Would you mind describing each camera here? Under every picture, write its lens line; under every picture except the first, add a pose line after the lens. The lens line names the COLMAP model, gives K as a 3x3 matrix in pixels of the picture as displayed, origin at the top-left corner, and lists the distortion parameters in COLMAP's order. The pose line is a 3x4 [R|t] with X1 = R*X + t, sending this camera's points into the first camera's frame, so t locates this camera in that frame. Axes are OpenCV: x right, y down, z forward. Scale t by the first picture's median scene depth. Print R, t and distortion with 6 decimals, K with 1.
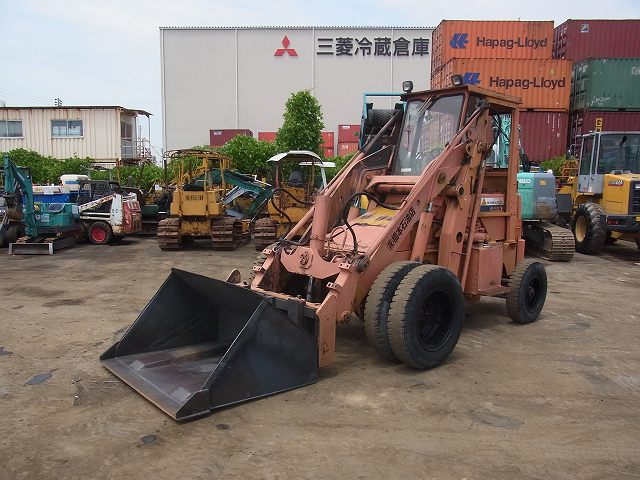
lens RADIAL K [[532.7, 0, 320.0], [0, 532.7, 240.0], [0, 0, 1]] dist [-0.025172, -0.010786]
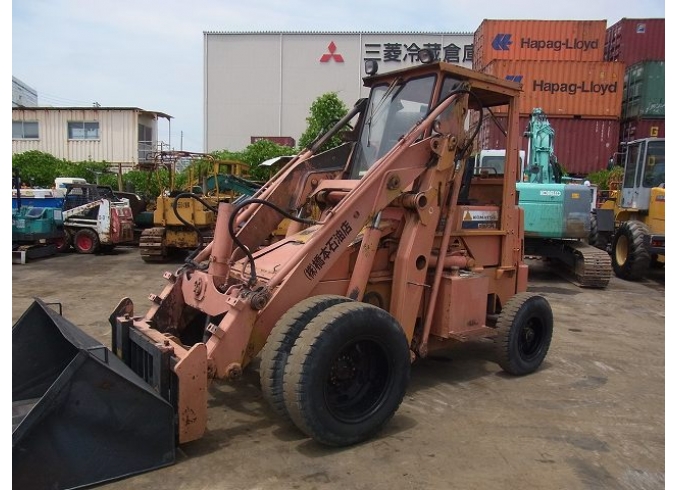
lens RADIAL K [[546.5, 0, 339.5], [0, 546.5, 245.0], [0, 0, 1]] dist [-0.031777, 0.004065]
pose [[0.998367, 0.024617, -0.051545, 0.080382], [-0.025264, 0.999610, -0.011930, -0.007806], [0.051231, 0.013213, 0.998599, 0.097307]]
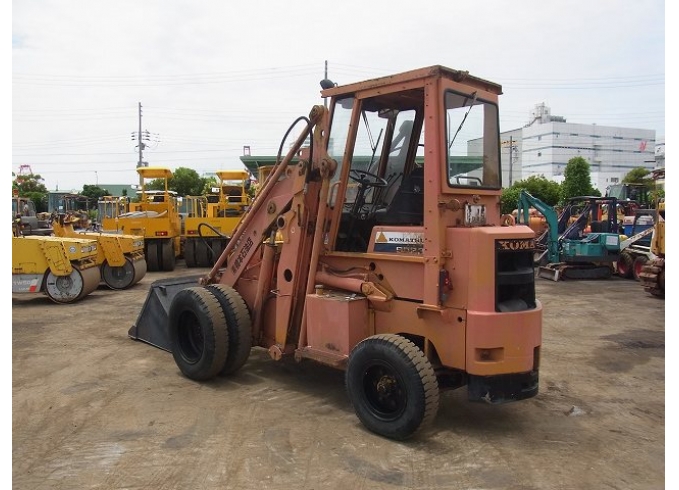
lens RADIAL K [[546.5, 0, 339.5], [0, 546.5, 245.0], [0, 0, 1]] dist [-0.031777, 0.004065]
pose [[0.122534, 0.048180, -0.991294, 0.496481], [-0.097261, 0.994596, 0.036318, -0.040741], [0.987687, 0.091964, 0.126558, 0.419882]]
